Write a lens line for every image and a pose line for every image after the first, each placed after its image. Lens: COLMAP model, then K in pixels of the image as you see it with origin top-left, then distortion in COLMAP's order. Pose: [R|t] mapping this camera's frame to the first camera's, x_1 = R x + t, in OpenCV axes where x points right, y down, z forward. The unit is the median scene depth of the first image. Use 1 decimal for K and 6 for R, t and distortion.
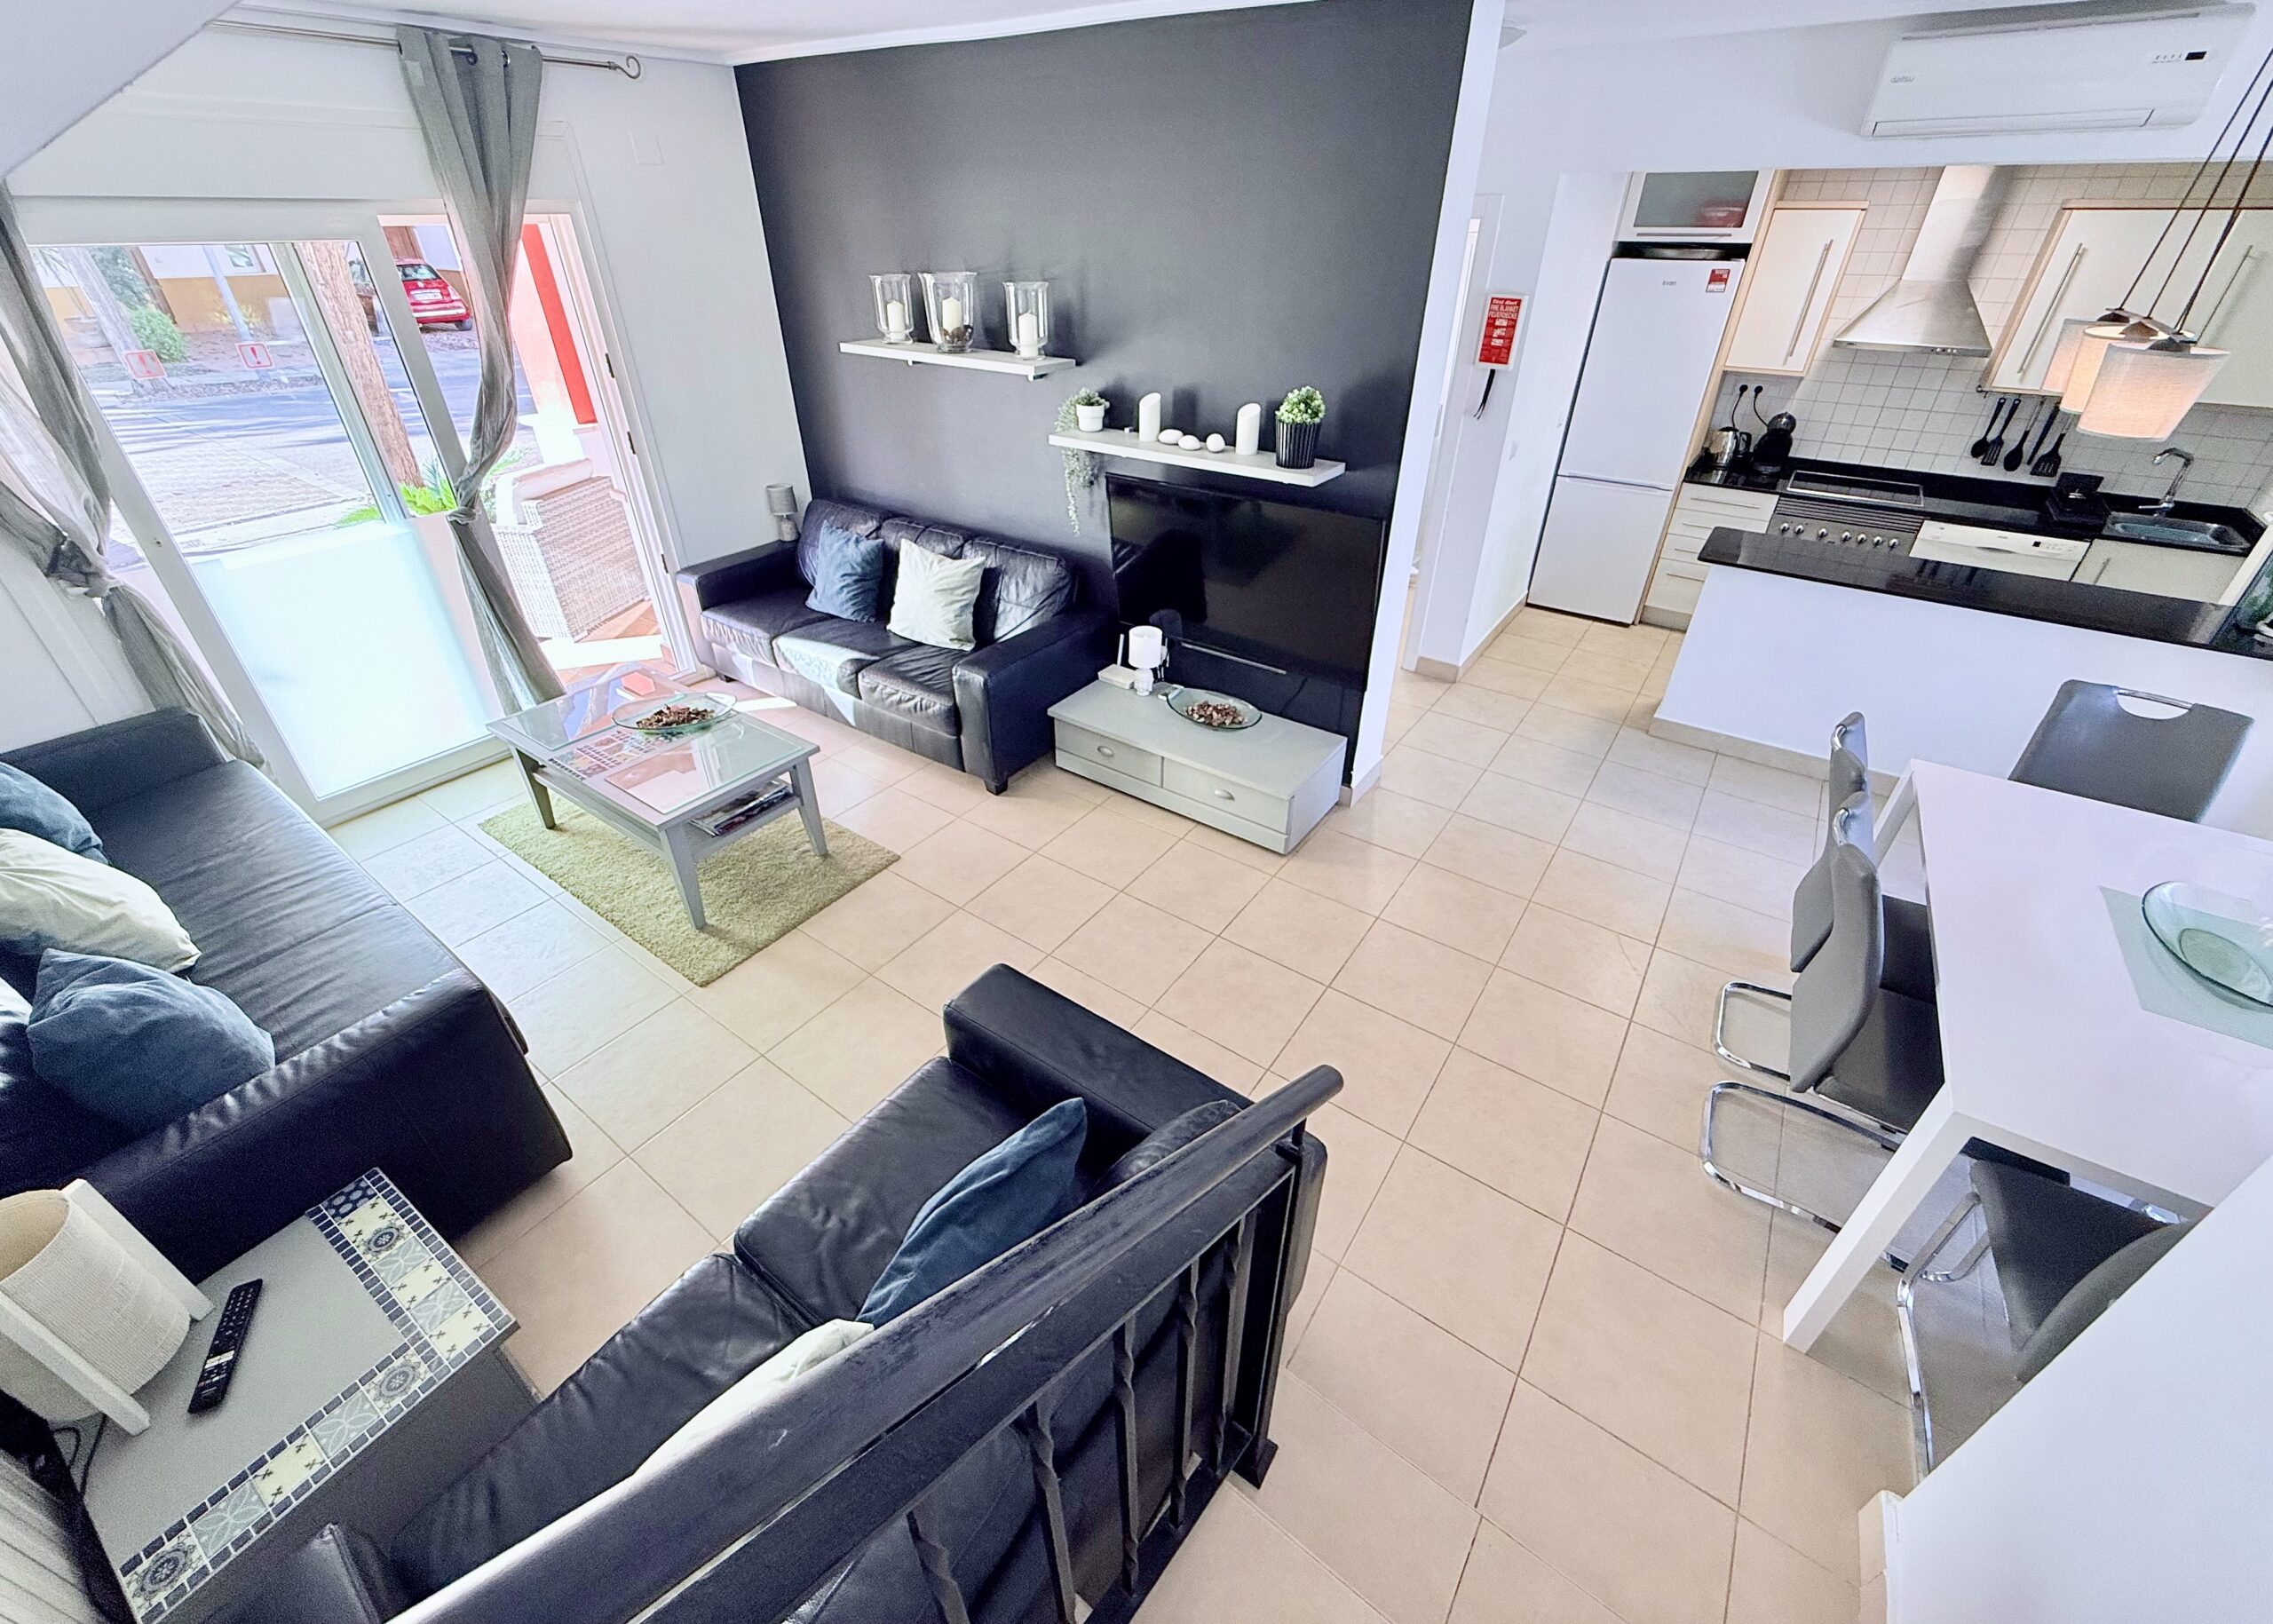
lens RADIAL K [[910.2, 0, 1126.6], [0, 910.2, 771.3], [0, 0, 1]] dist [0.002026, 0.000243]
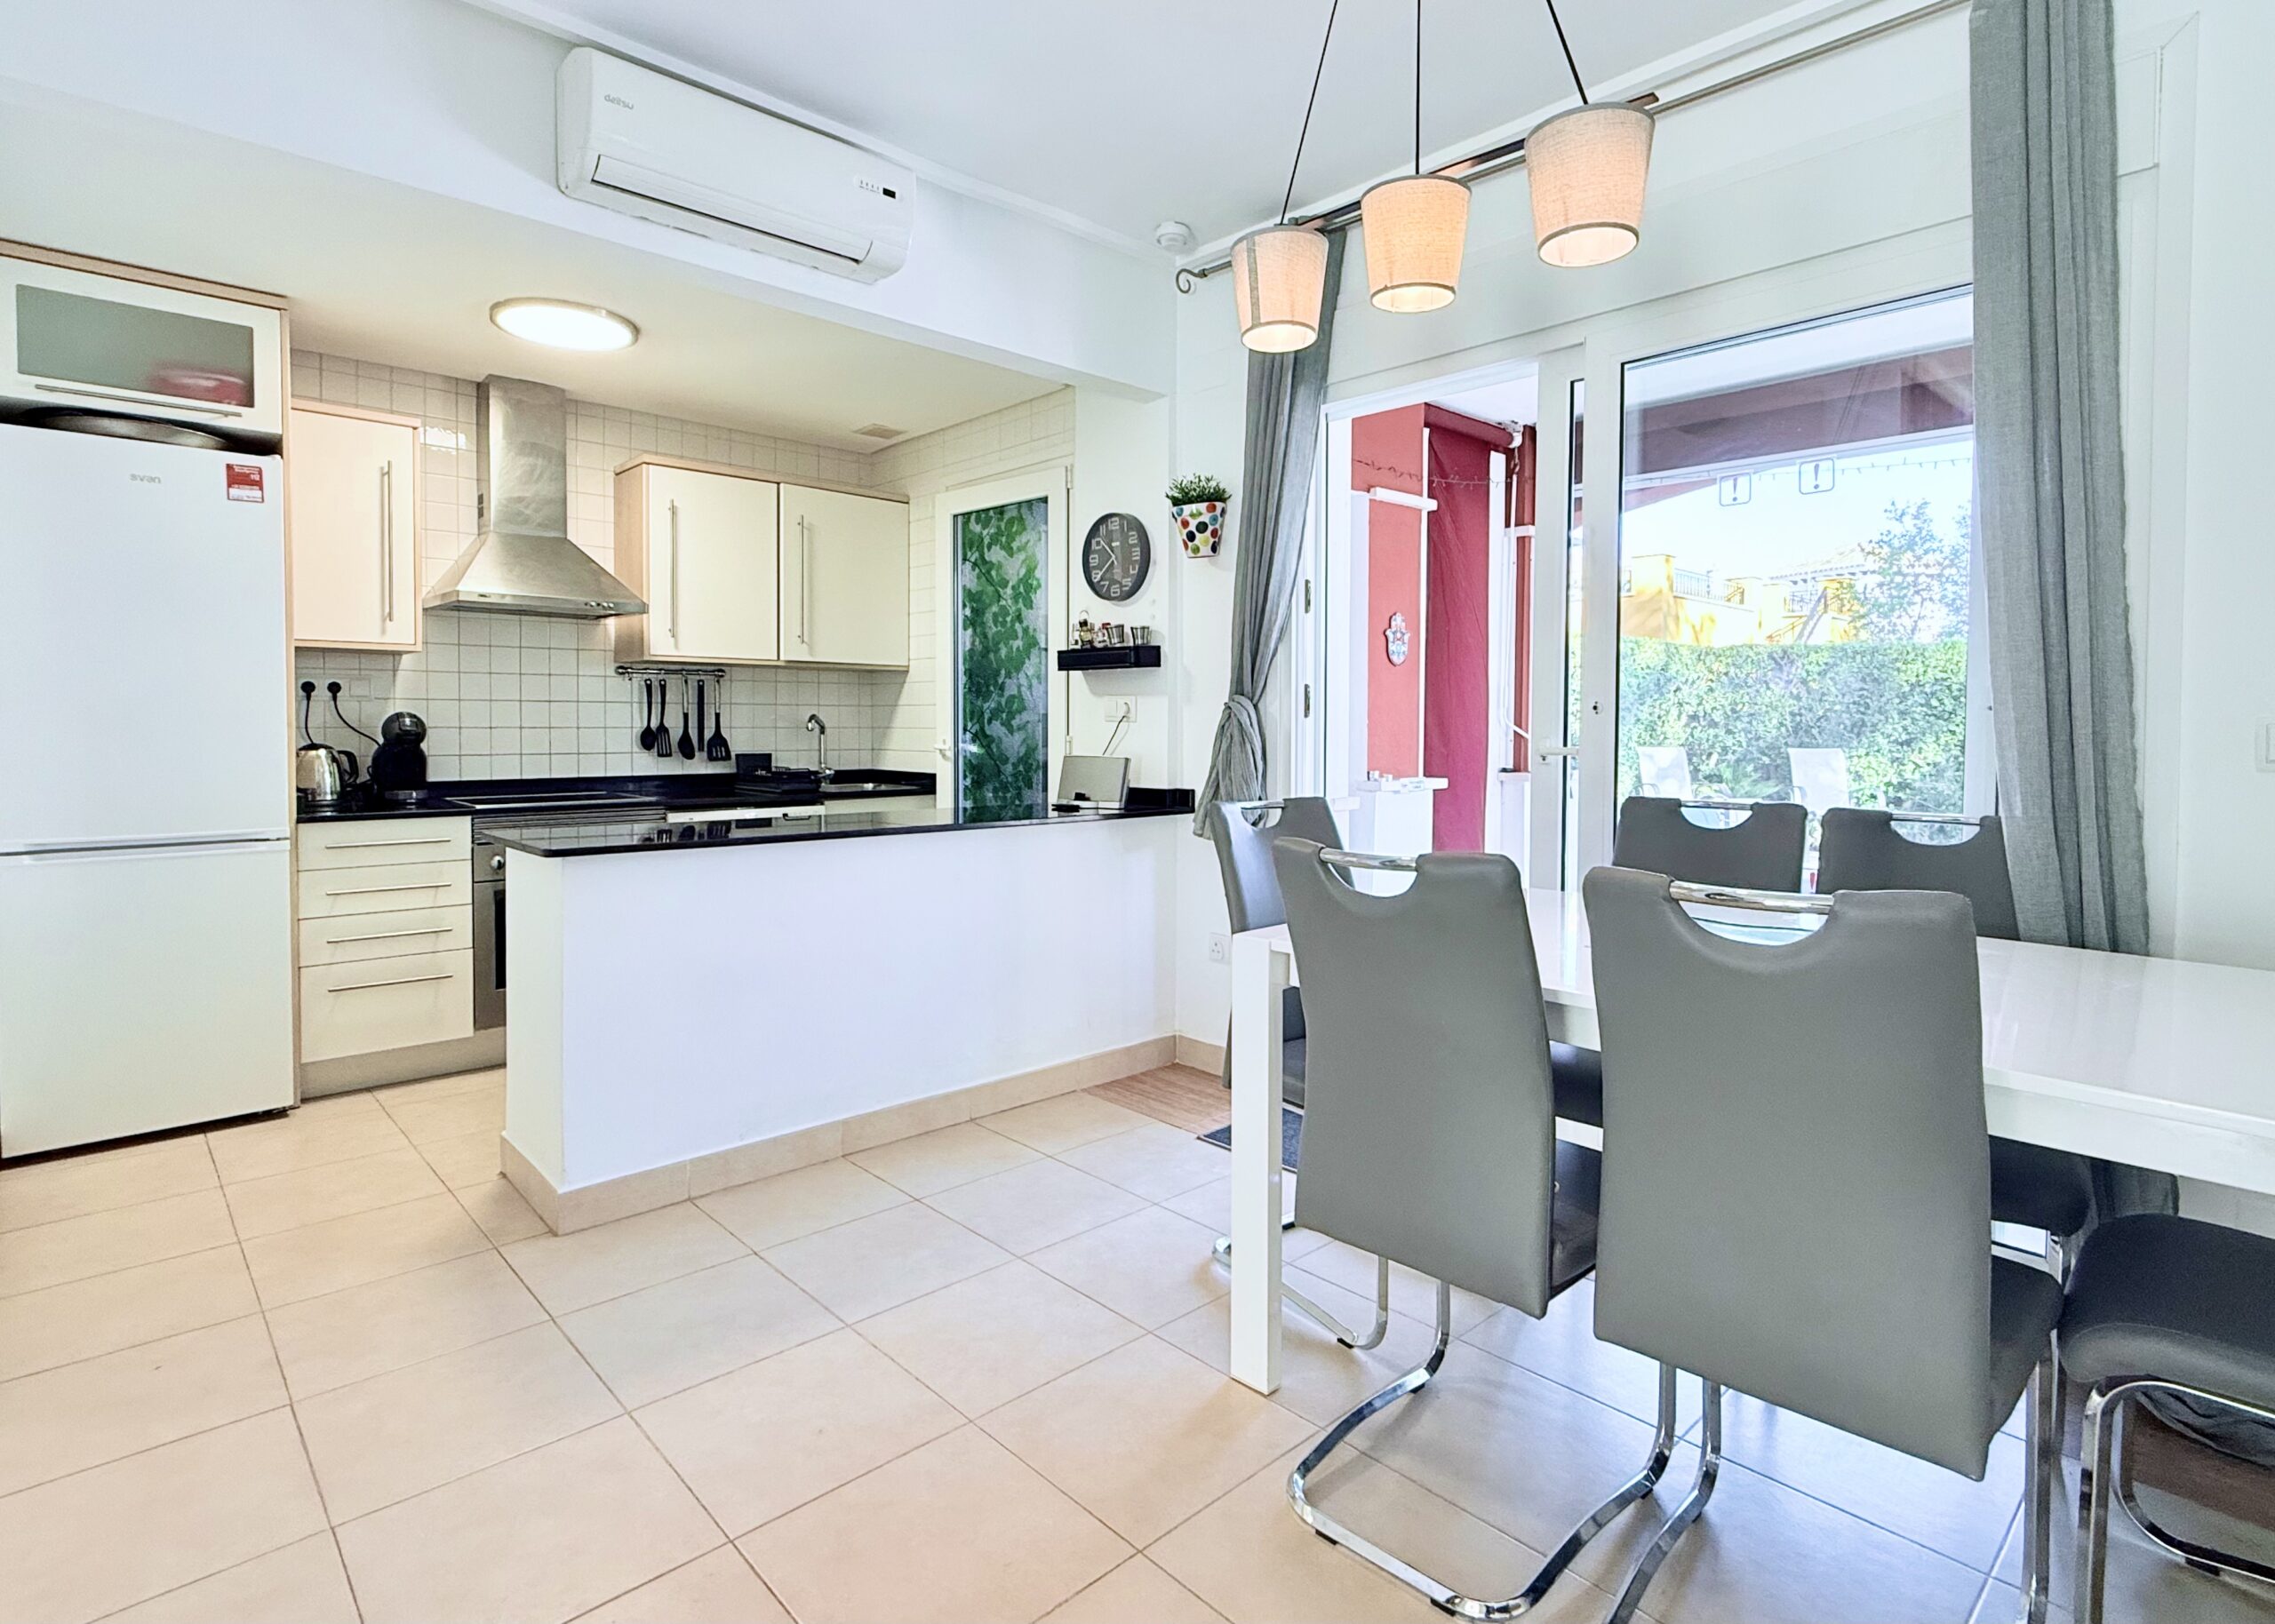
lens RADIAL K [[1153.6, 0, 1144.7], [0, 1153.6, 740.4], [0, 0, 1]] dist [-0.000755, -0.000362]
pose [[0.198509, -0.016064, 0.979967, 0.049552], [0.510671, 0.855113, -0.089428, -0.047632], [-0.836546, 0.518193, 0.177951, 0.475751]]
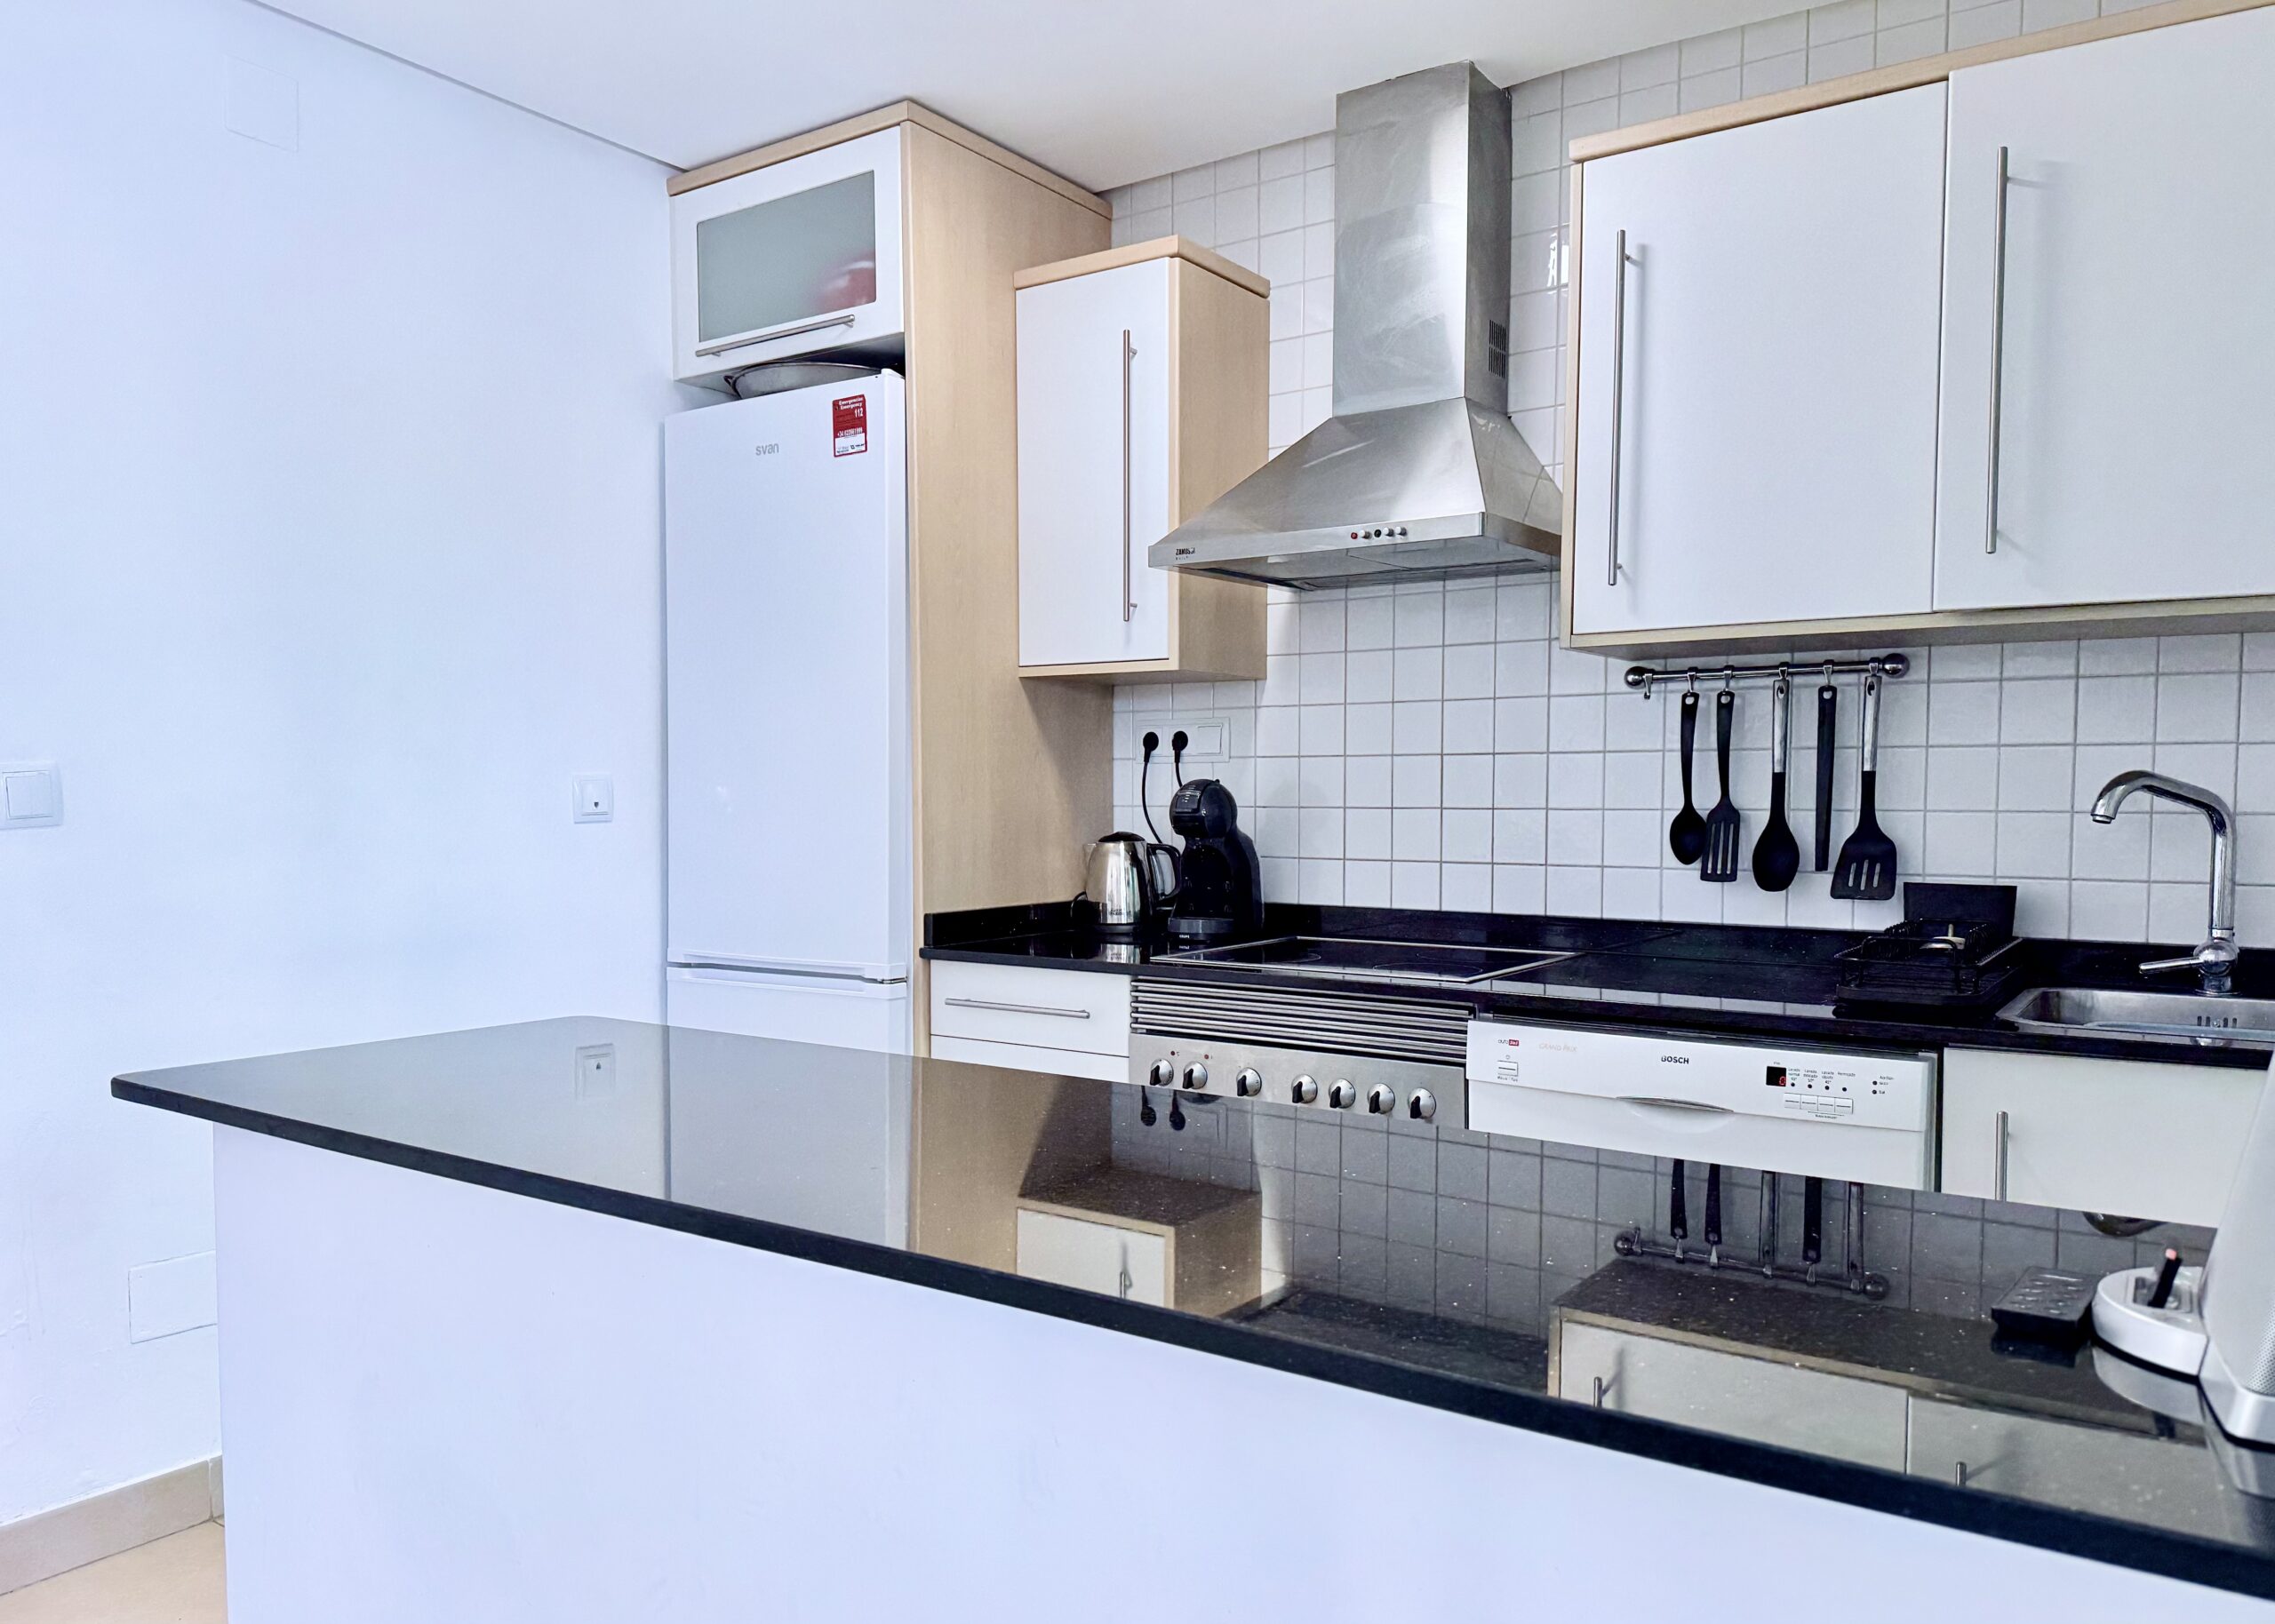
lens RADIAL K [[1639.1, 0, 1132.9], [0, 1639.1, 862.5], [0, 0, 1]] dist [0.085976, -0.002135]
pose [[0.999796, -0.002957, 0.019978, 0.735743], [0.012295, 0.873908, -0.485936, -0.058980], [-0.016022, 0.486083, 0.873766, 0.494006]]
